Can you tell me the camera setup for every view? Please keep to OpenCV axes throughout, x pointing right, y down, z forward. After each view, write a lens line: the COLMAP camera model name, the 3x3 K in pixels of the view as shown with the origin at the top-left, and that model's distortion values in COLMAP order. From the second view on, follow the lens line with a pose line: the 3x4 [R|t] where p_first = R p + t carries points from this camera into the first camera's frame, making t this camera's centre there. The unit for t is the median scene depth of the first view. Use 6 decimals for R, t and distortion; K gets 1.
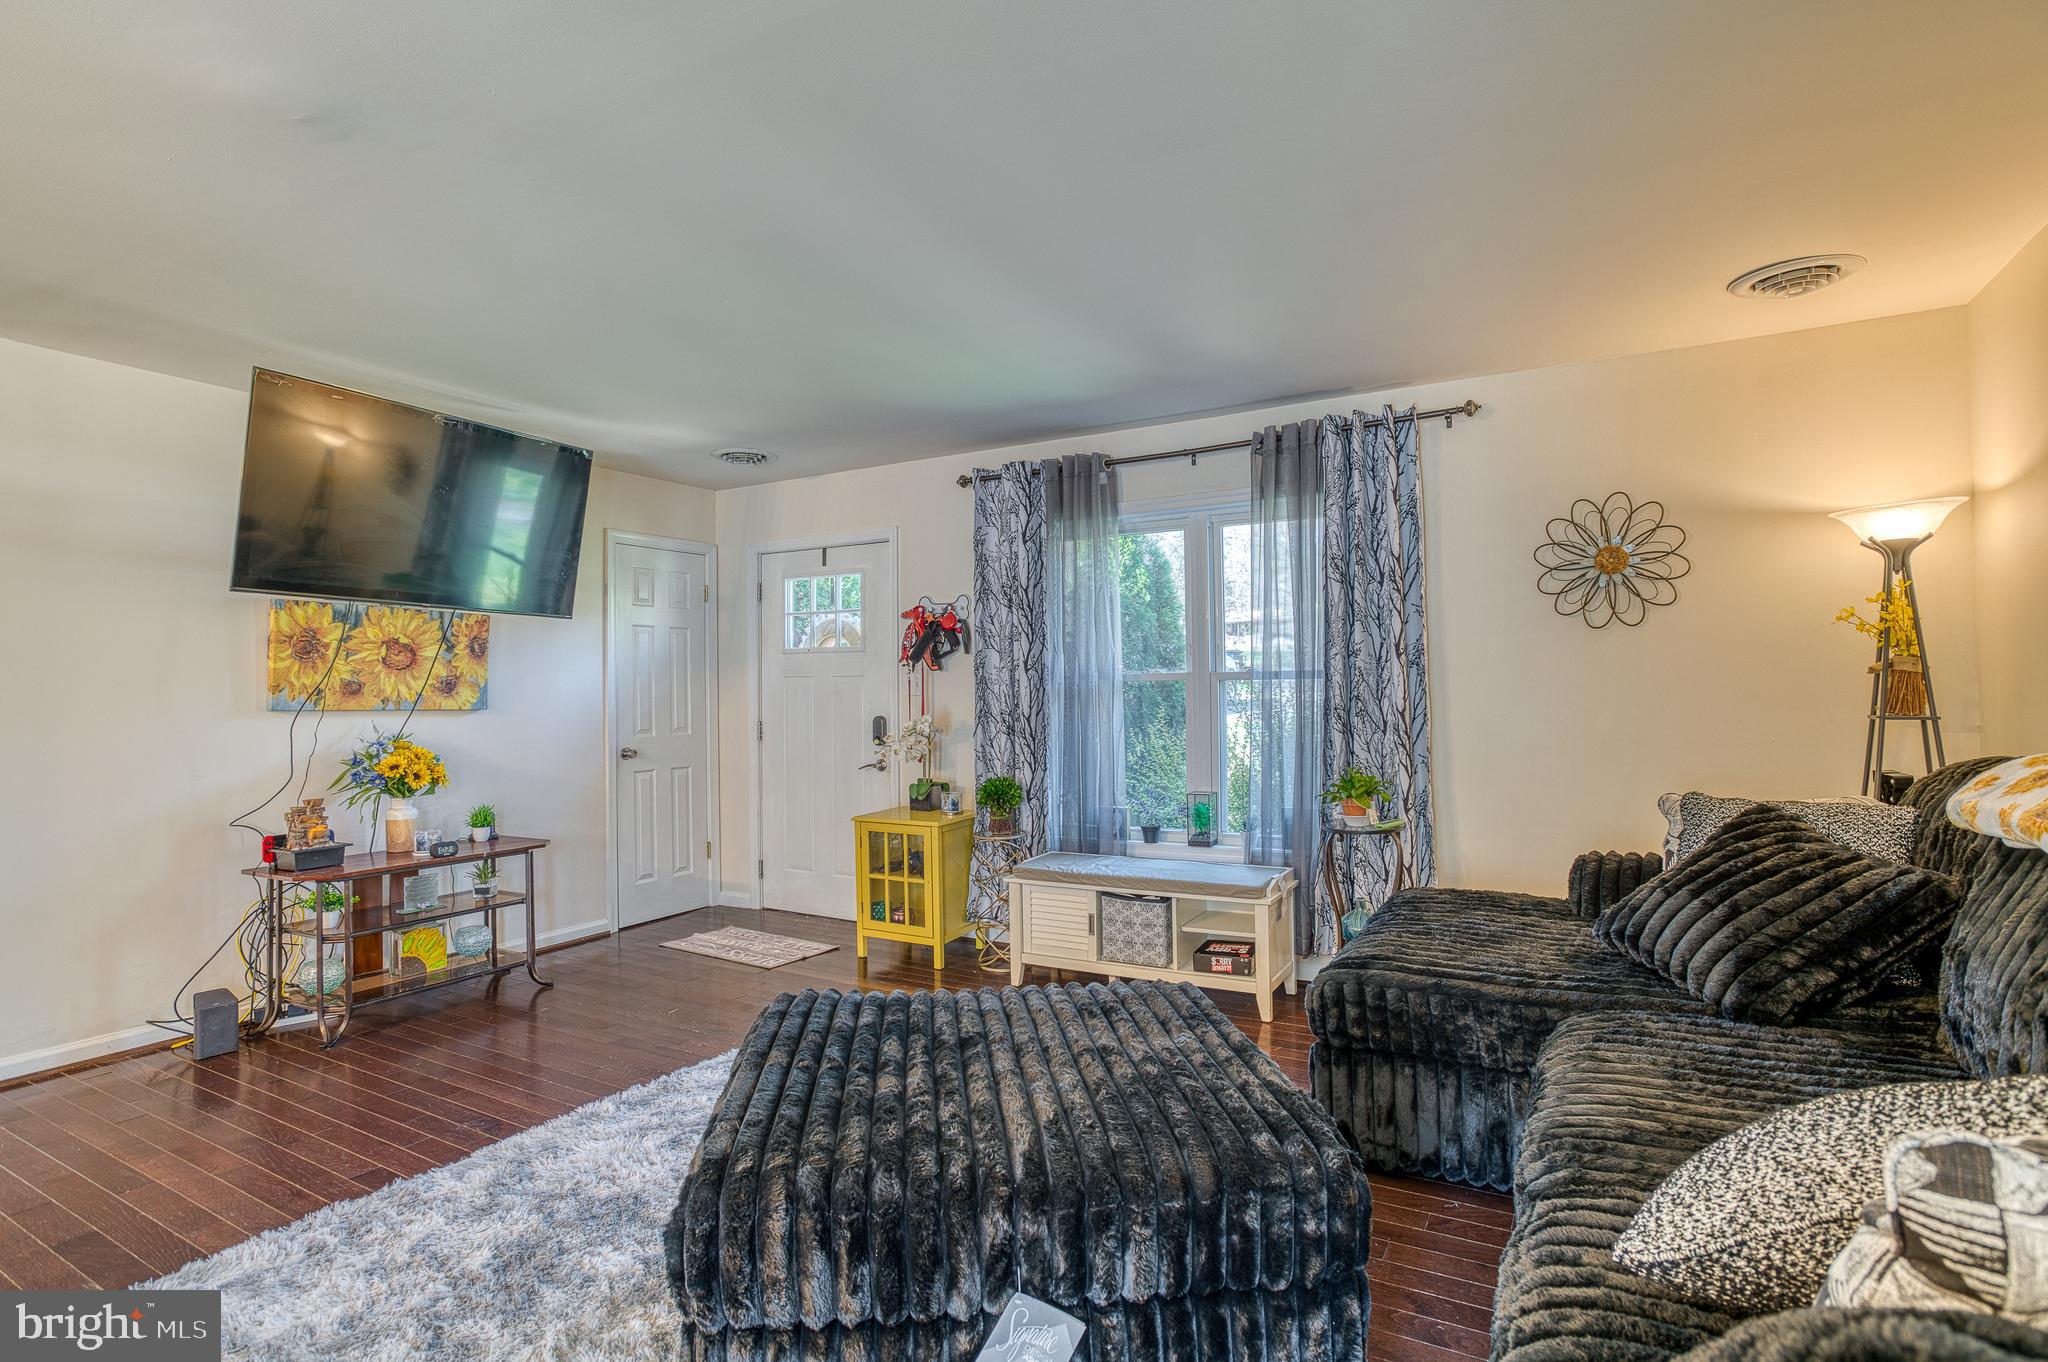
lens RADIAL K [[997.1, 0, 1020.7], [0, 997.1, 675.7], [0, 0, 1]] dist [-0.053632, 0.023534]
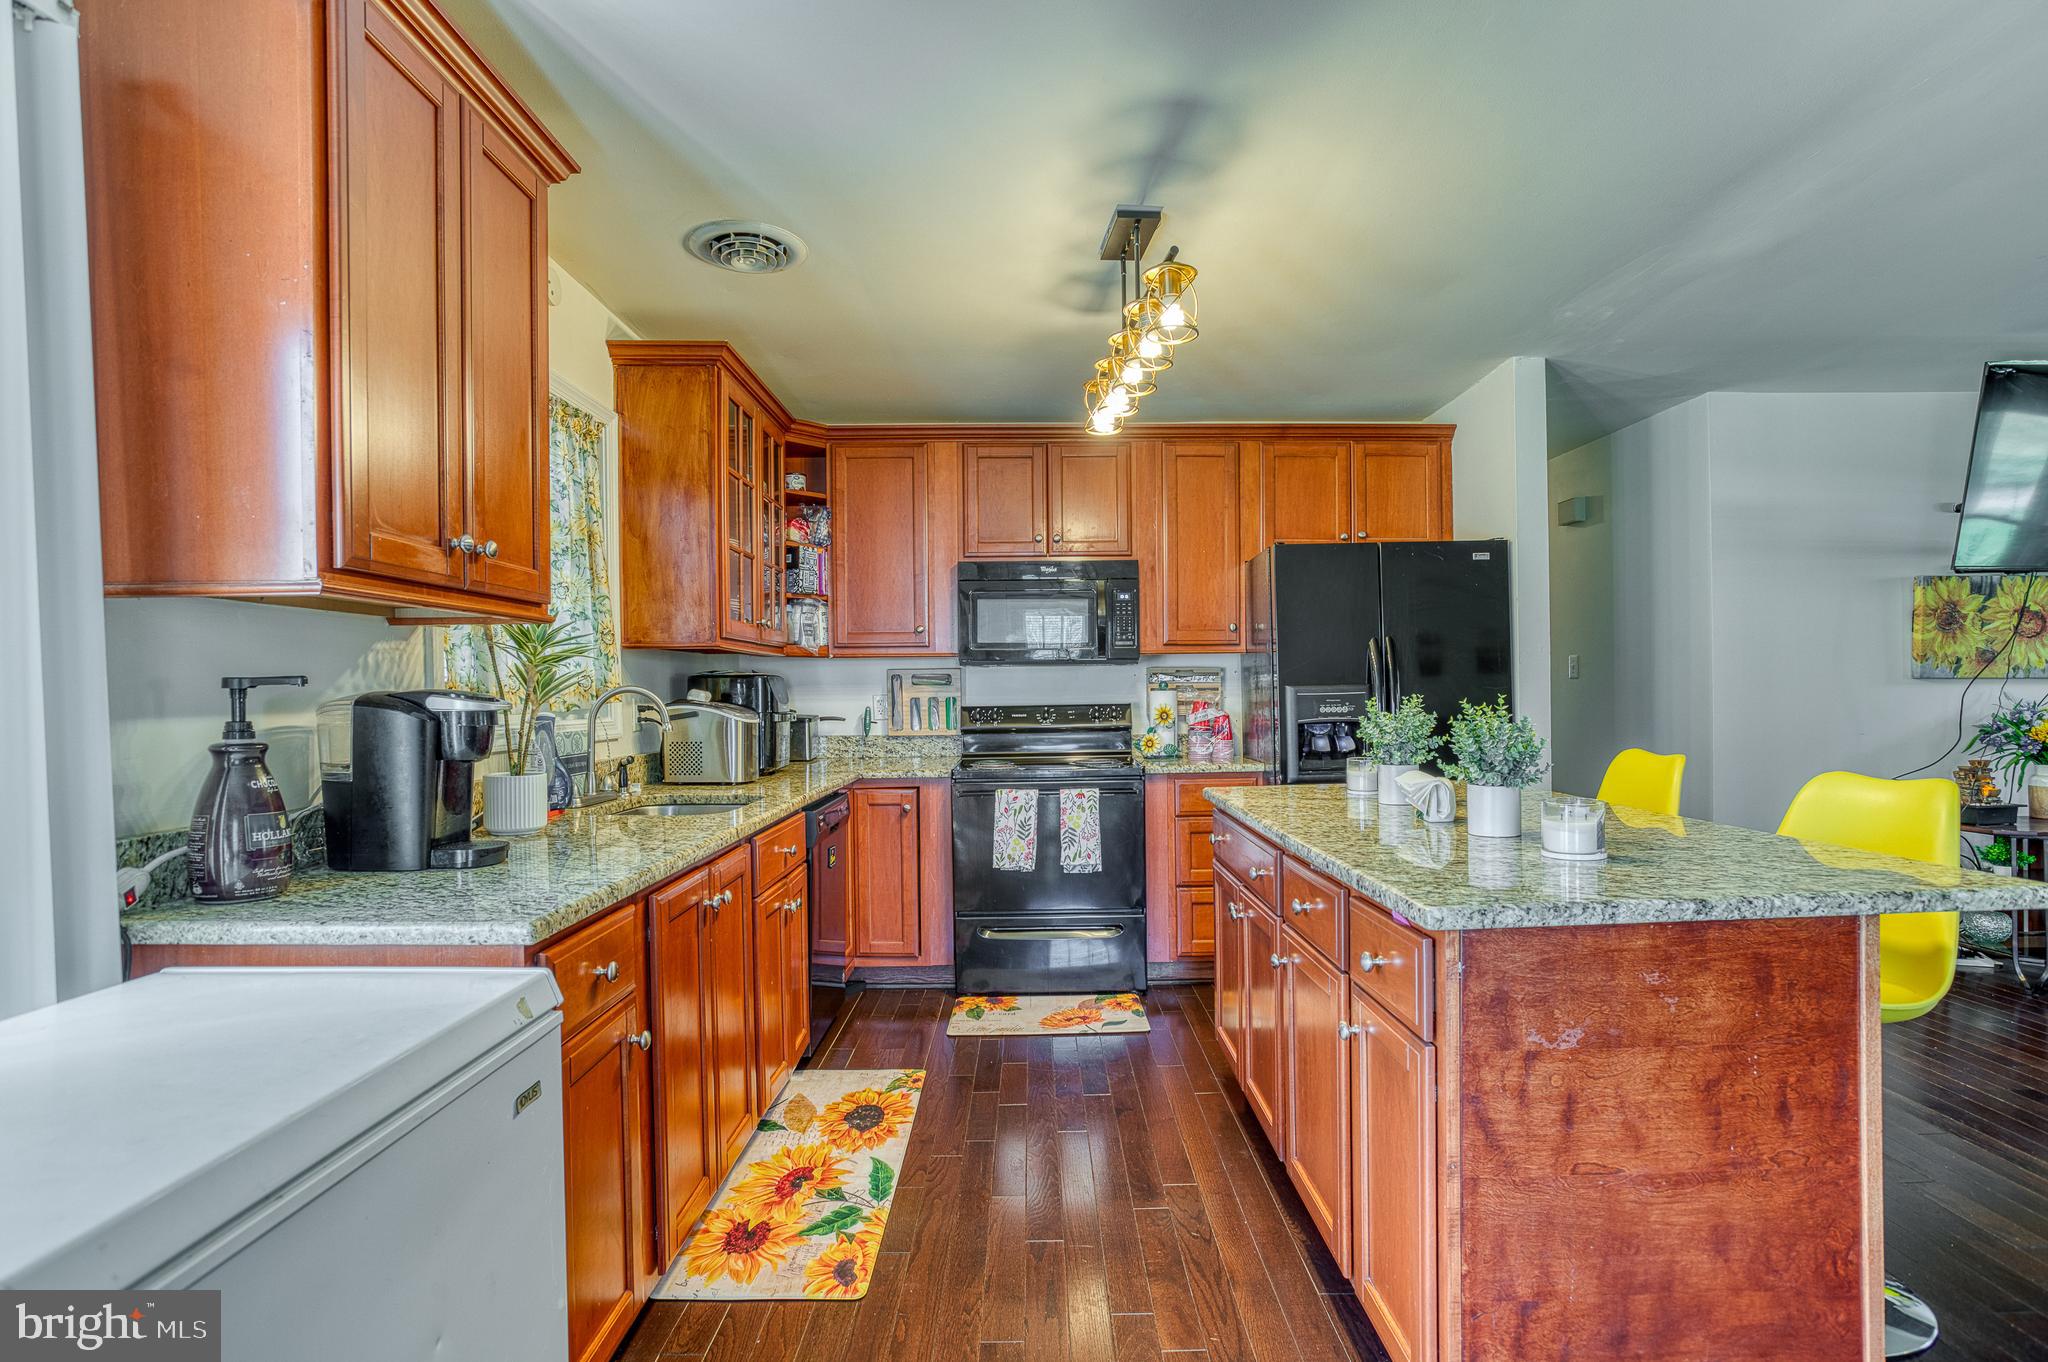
lens RADIAL K [[1015.0, 0, 1024.5], [0, 1015.0, 698.8], [0, 0, 1]] dist [-0.052834, 0.017127]
pose [[0.500253, 0.006772, -0.865853, -0.291136], [0.026576, 0.999378, 0.023172, 0.006306], [0.865472, -0.034603, 0.499762, -0.405106]]
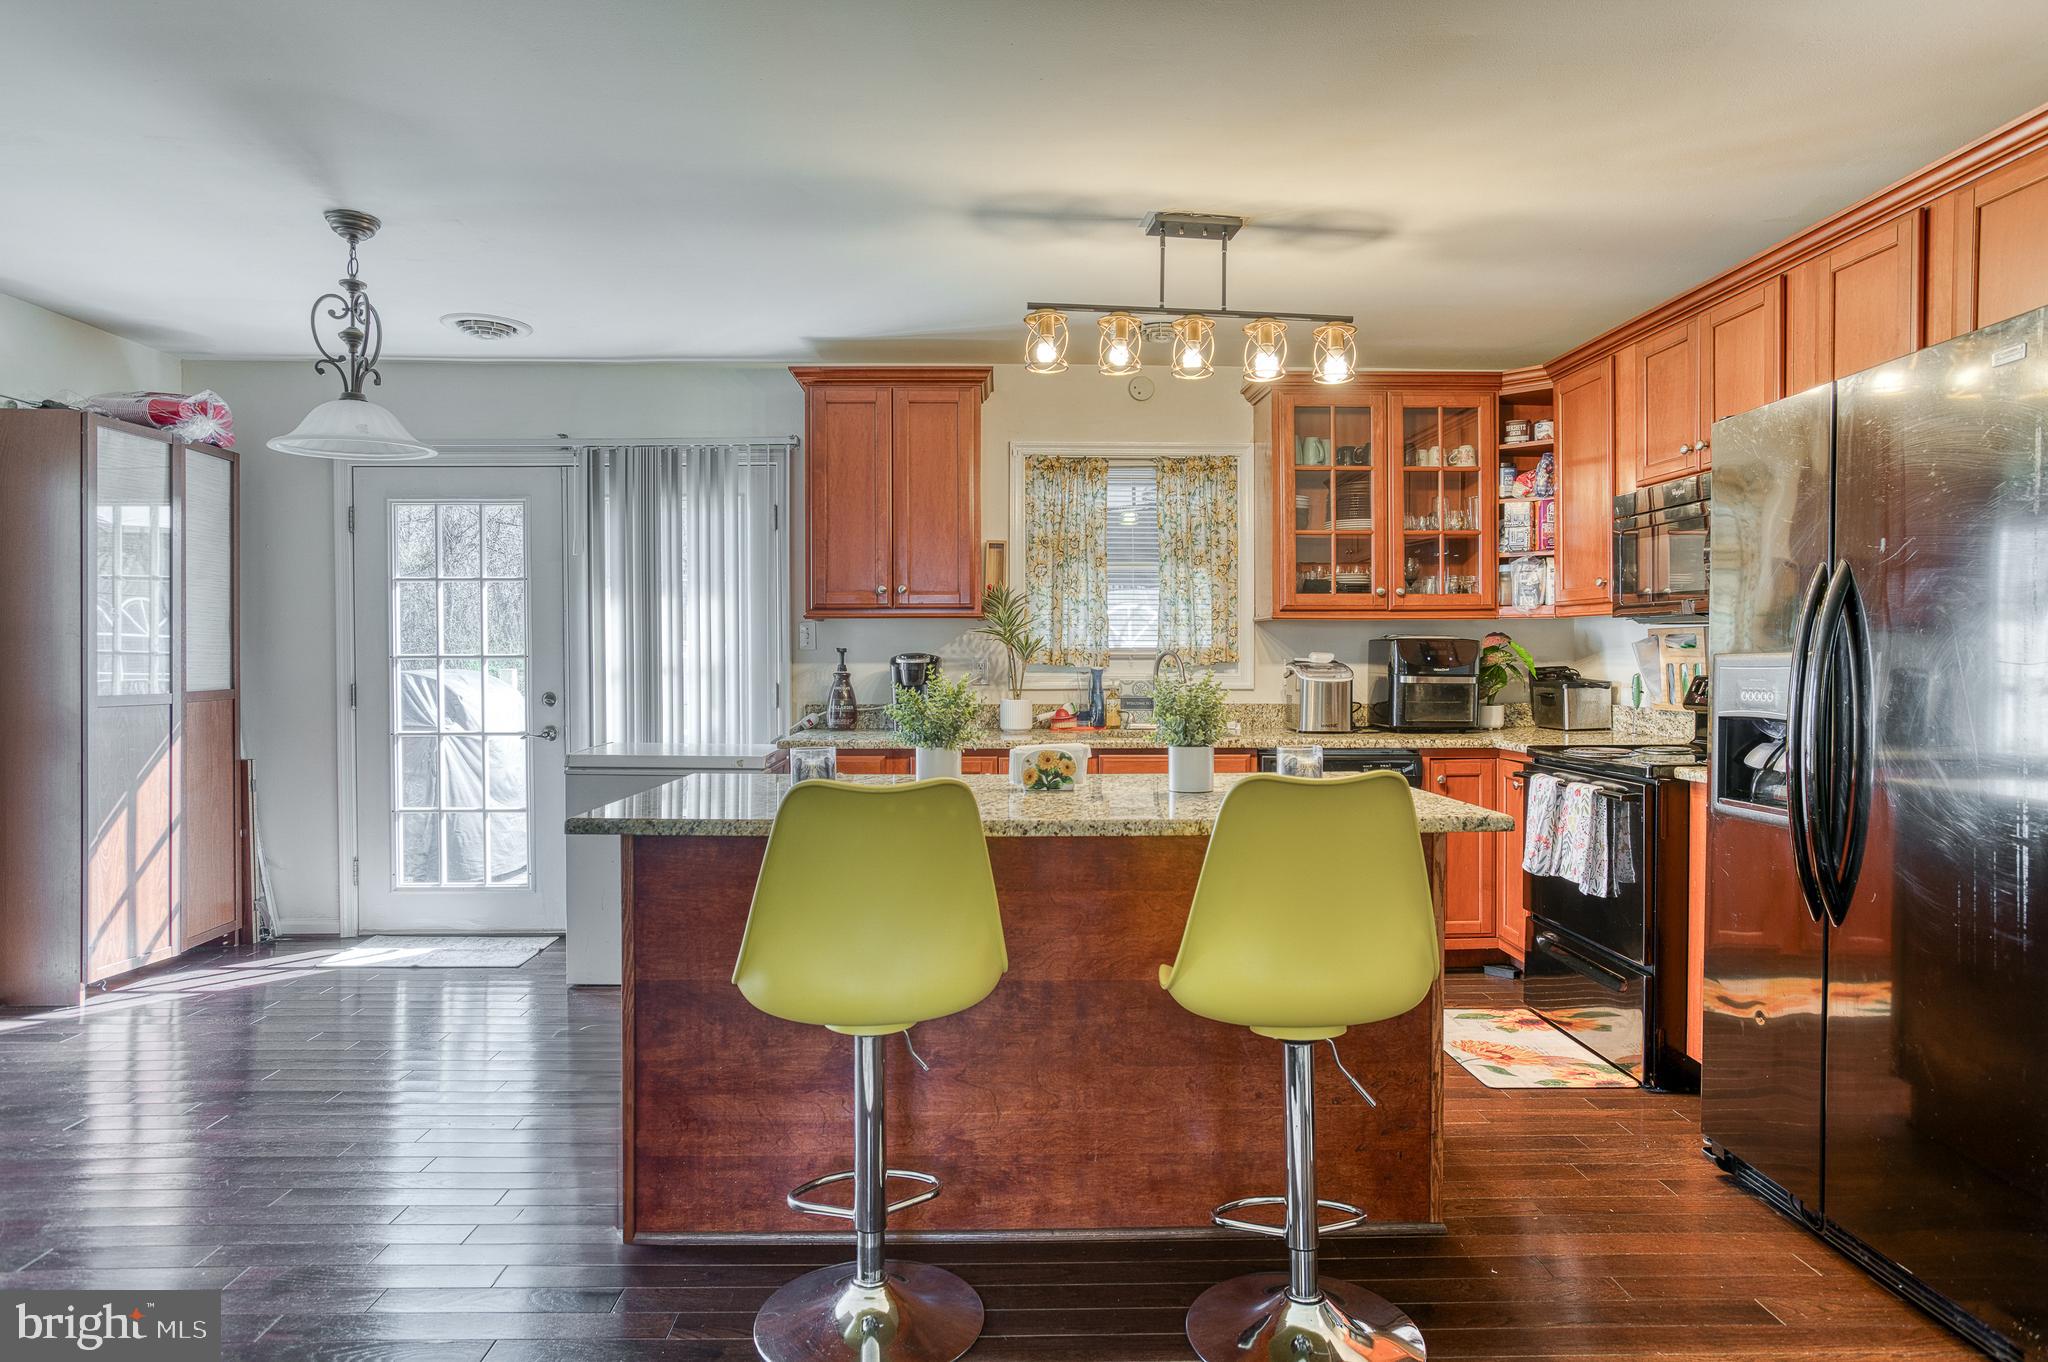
lens RADIAL K [[1149.6, 0, 1032.6], [0, 1149.6, 668.9], [0, 0, 1]] dist [-0.049032, 0.041268]
pose [[-0.857072, 0.012041, -0.515055, -0.323724], [0.016187, 0.999863, -0.003561, 0.027097], [0.514942, -0.011389, -0.857149, 0.622900]]
